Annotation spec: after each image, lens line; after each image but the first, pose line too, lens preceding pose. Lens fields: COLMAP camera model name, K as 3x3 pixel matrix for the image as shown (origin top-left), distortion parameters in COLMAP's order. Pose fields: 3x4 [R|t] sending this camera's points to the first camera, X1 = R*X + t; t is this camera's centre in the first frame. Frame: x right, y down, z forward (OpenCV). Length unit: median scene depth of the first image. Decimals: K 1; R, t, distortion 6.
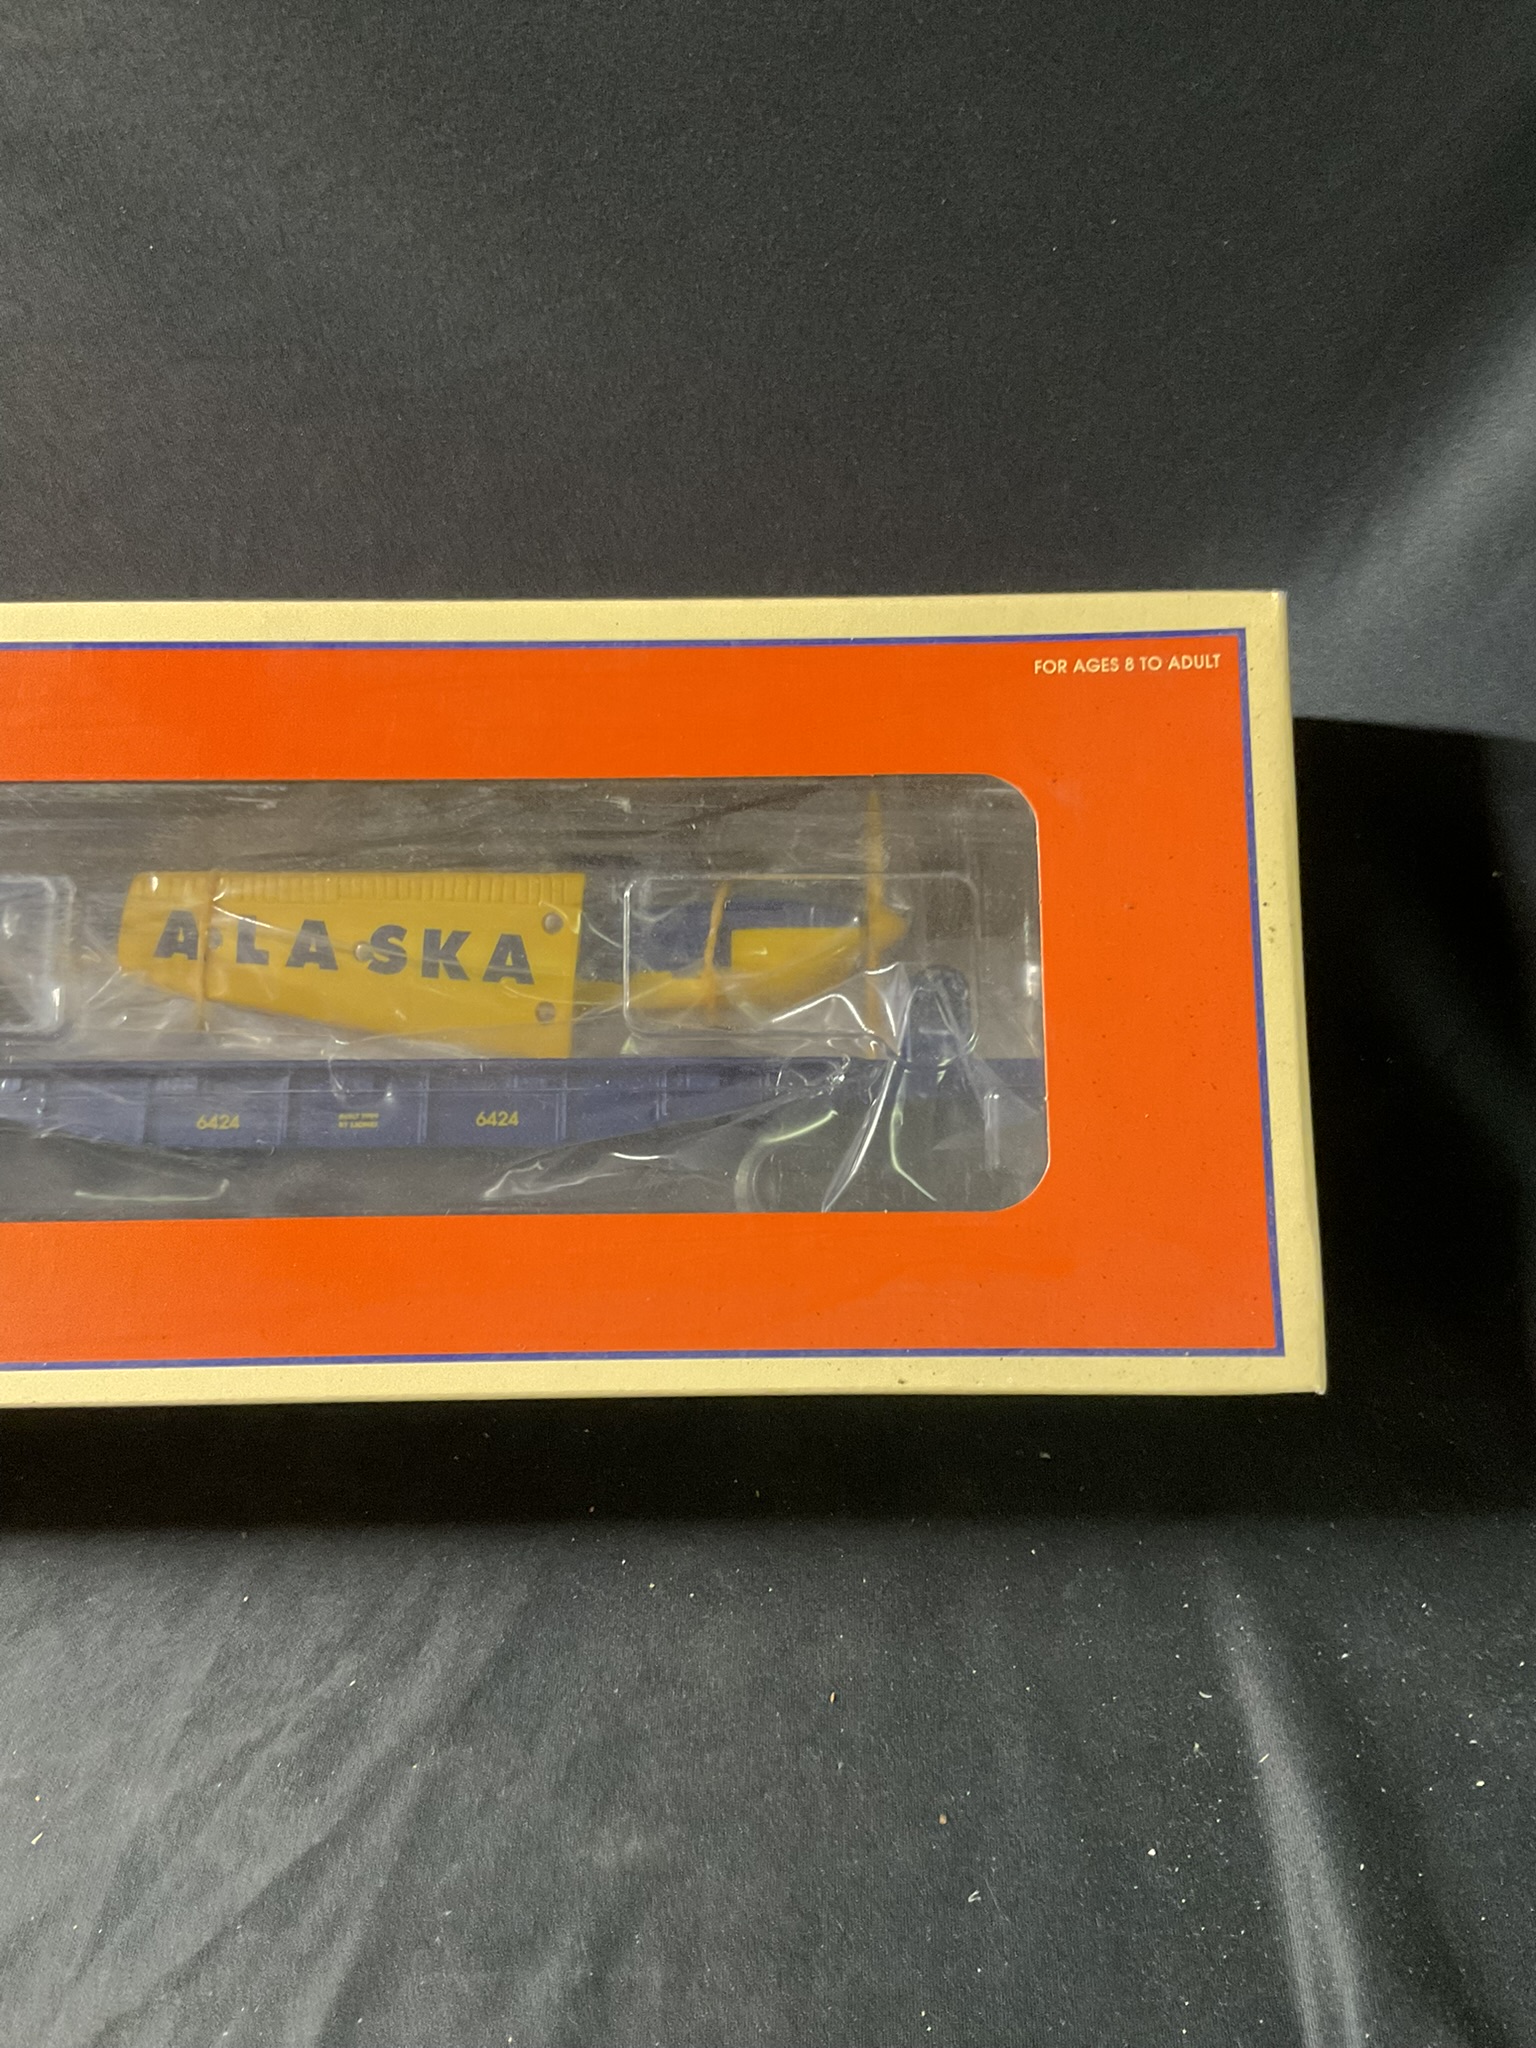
lens RADIAL K [[1962.8, 0, 768.0], [0, 1962.8, 1024.0], [0, 0, 1]] dist [0.105720, -0.274544]
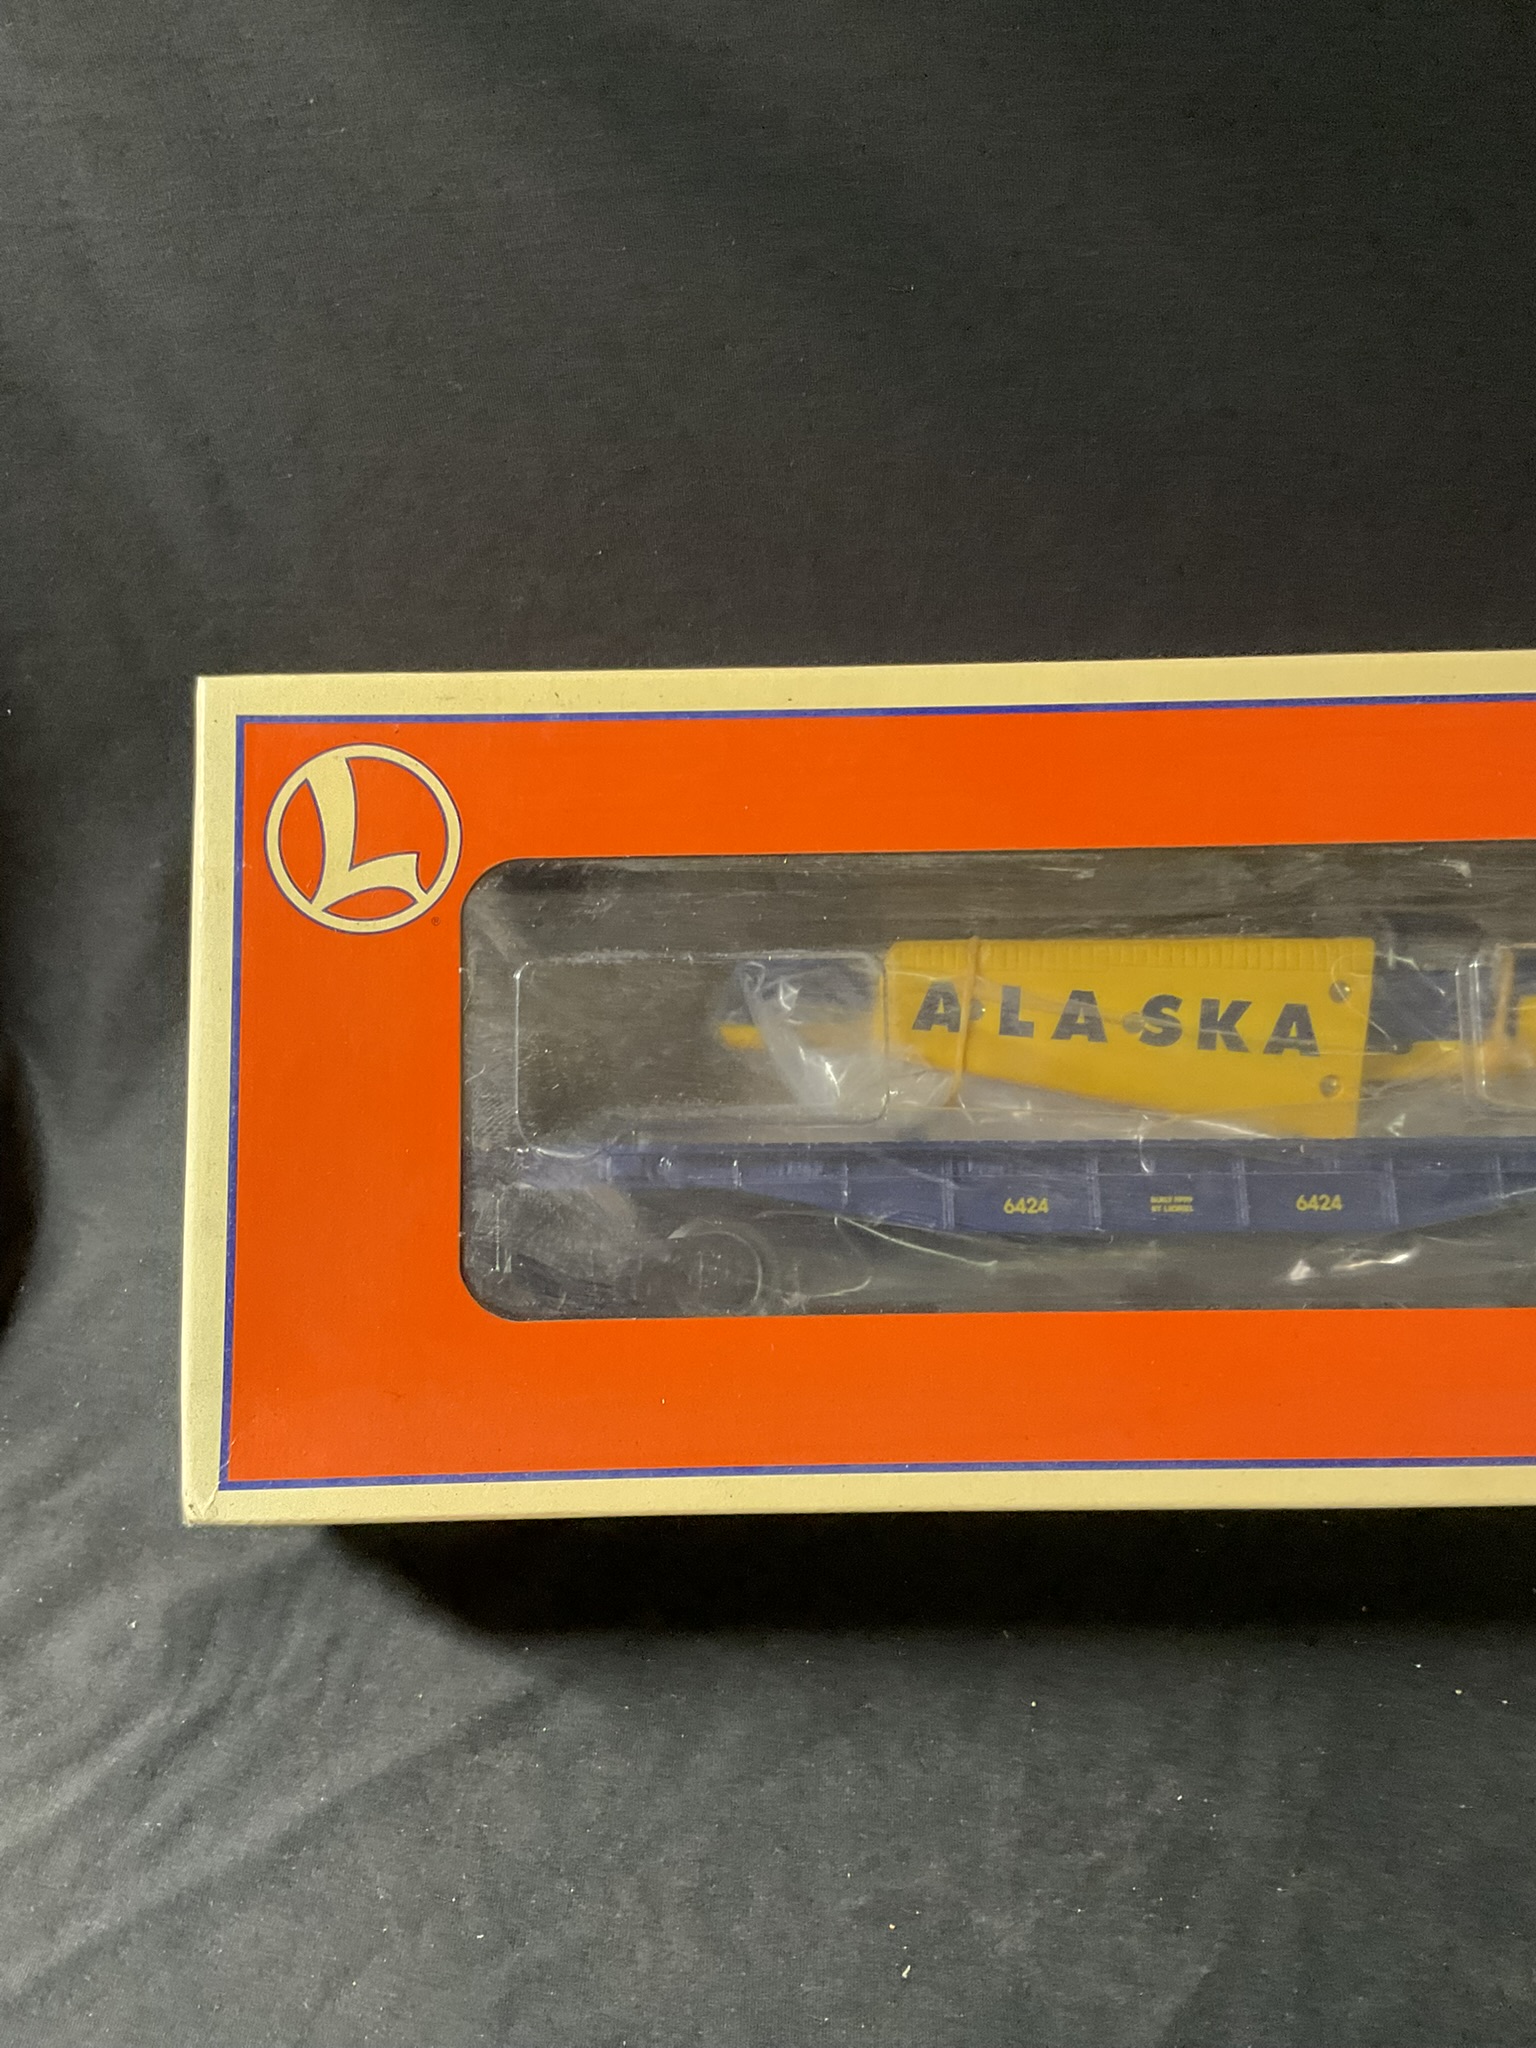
lens RADIAL K [[1962.8, 0, 768.0], [0, 1962.8, 1024.0], [0, 0, 1]] dist [0.105720, -0.274544]
pose [[0.999453, -0.005941, -0.032545, -0.370399], [0.005887, 0.999981, -0.001760, -0.037384], [0.032555, 0.001568, 0.999469, 0.044500]]
